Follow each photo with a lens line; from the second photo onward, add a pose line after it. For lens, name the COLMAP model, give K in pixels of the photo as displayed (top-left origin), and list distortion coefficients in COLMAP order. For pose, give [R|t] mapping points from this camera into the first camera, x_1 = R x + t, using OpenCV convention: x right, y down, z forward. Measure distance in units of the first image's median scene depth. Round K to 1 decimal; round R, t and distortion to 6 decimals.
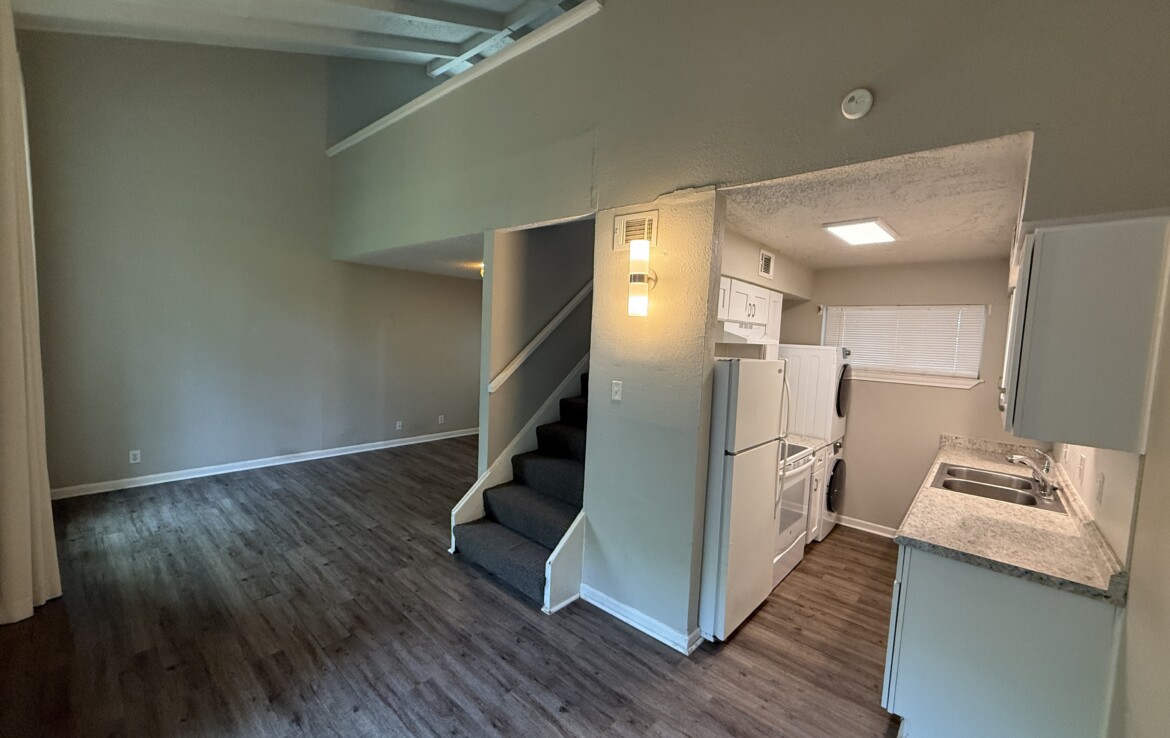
lens RADIAL K [[466.6, 0, 581.7], [0, 466.6, 367.6], [0, 0, 1]] dist [0.000869, 0.000229]
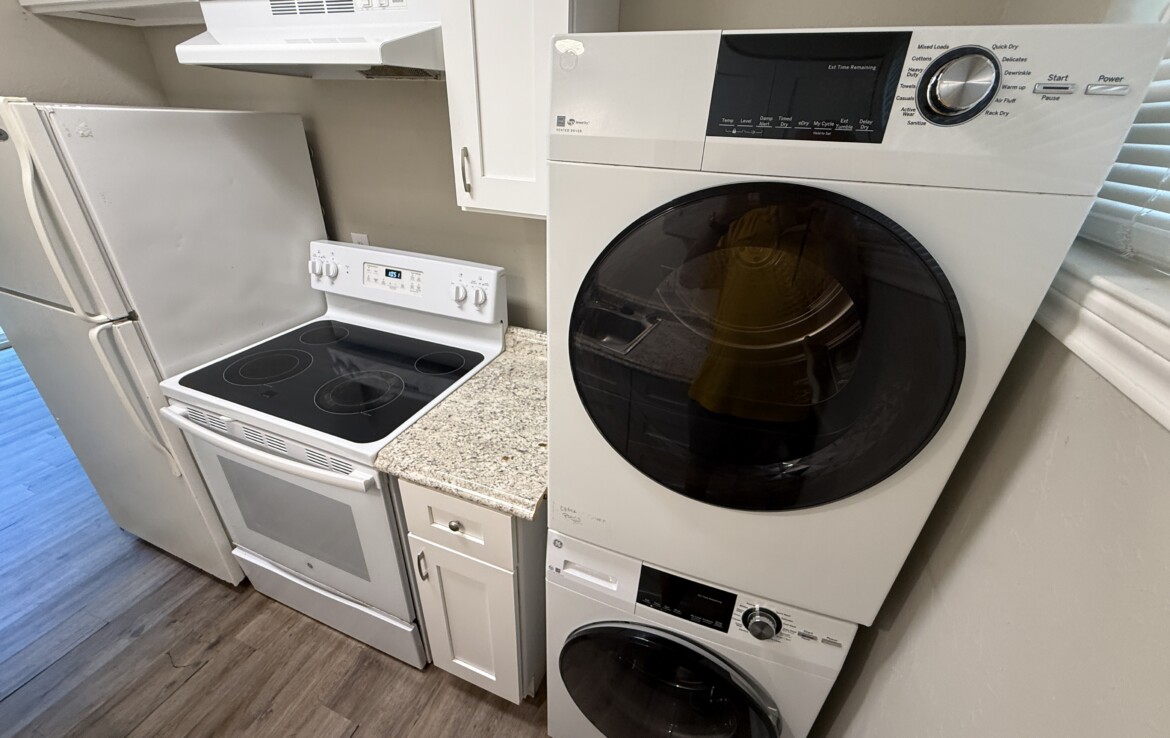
lens RADIAL K [[466.6, 0, 581.7], [0, 466.6, 367.6], [0, 0, 1]] dist [0.000869, 0.000229]
pose [[0.349432, 0.415651, -0.839721, 0.745651], [-0.081859, 0.906333, 0.414560, -0.011025], [0.933379, -0.076122, 0.350726, 0.993728]]
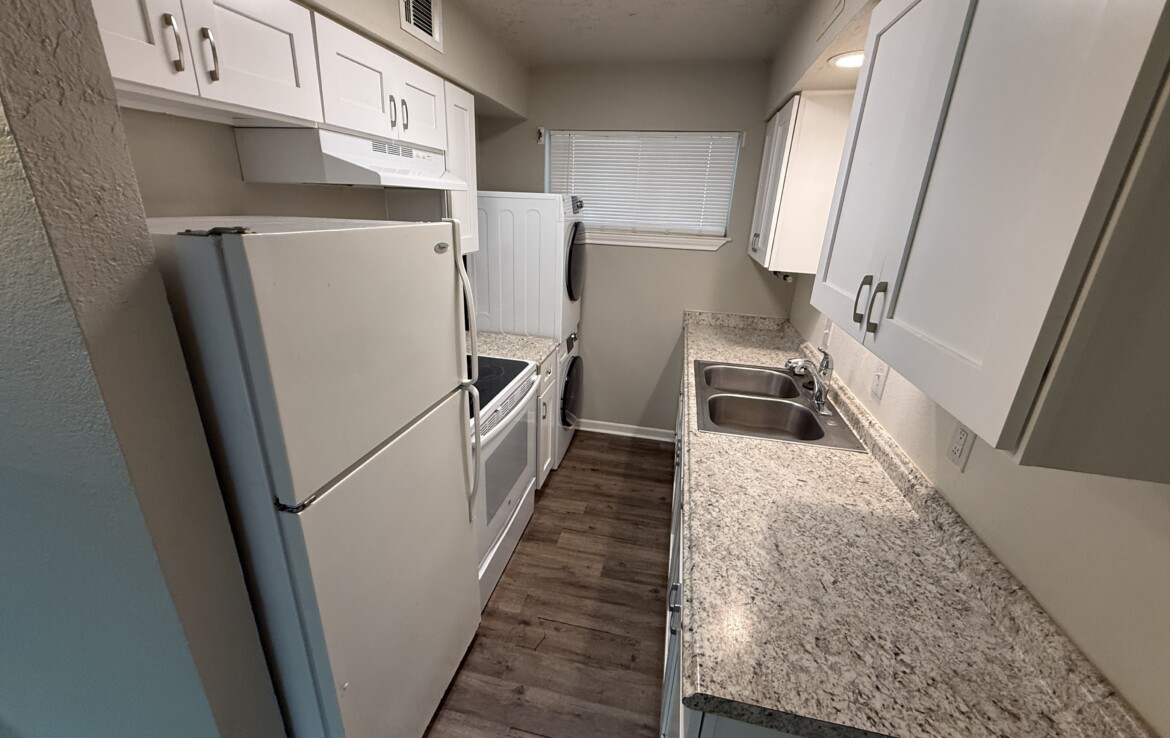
lens RADIAL K [[466.6, 0, 581.7], [0, 466.6, 367.6], [0, 0, 1]] dist [0.000869, 0.000229]
pose [[0.871665, -0.175993, 0.457413, 0.248257], [0.035181, 0.953362, 0.299772, -0.009691], [-0.488838, -0.245209, 0.837204, 0.418170]]
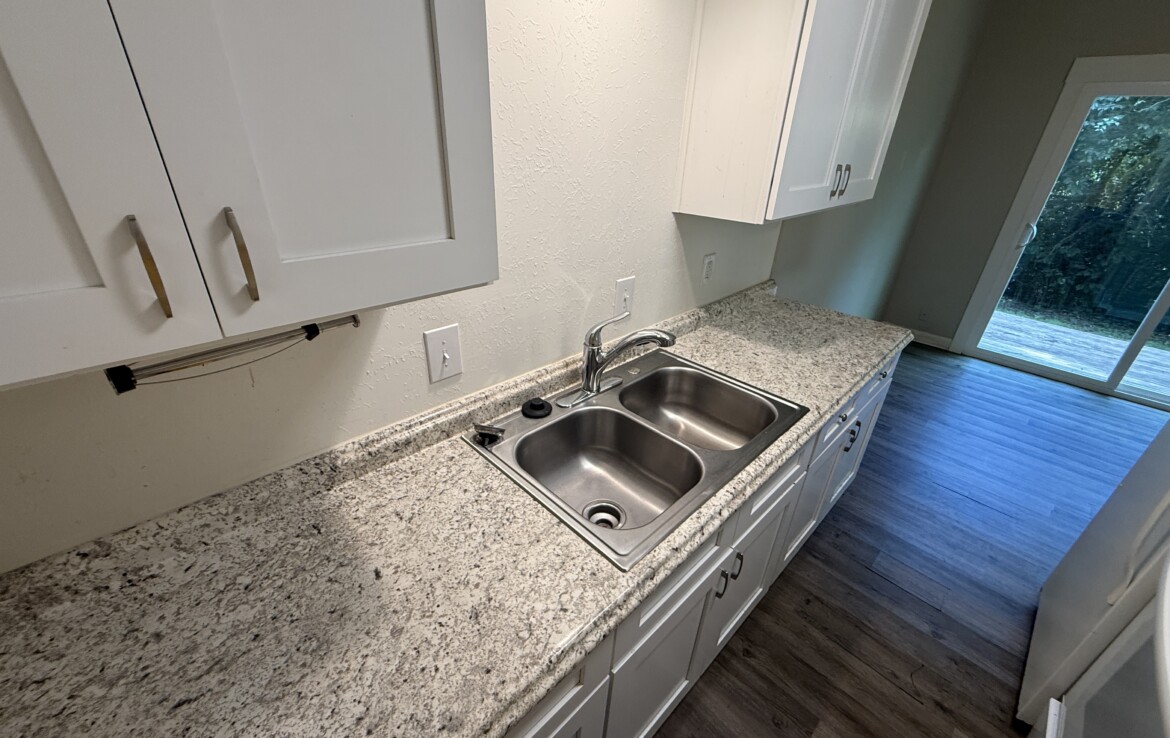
lens RADIAL K [[466.6, 0, 581.7], [0, 466.6, 367.6], [0, 0, 1]] dist [0.000869, 0.000229]
pose [[-0.993622, -0.108065, 0.032208, 0.709075], [-0.075480, 0.849595, 0.522007, -0.020902], [-0.083775, 0.516246, -0.852333, 1.032588]]
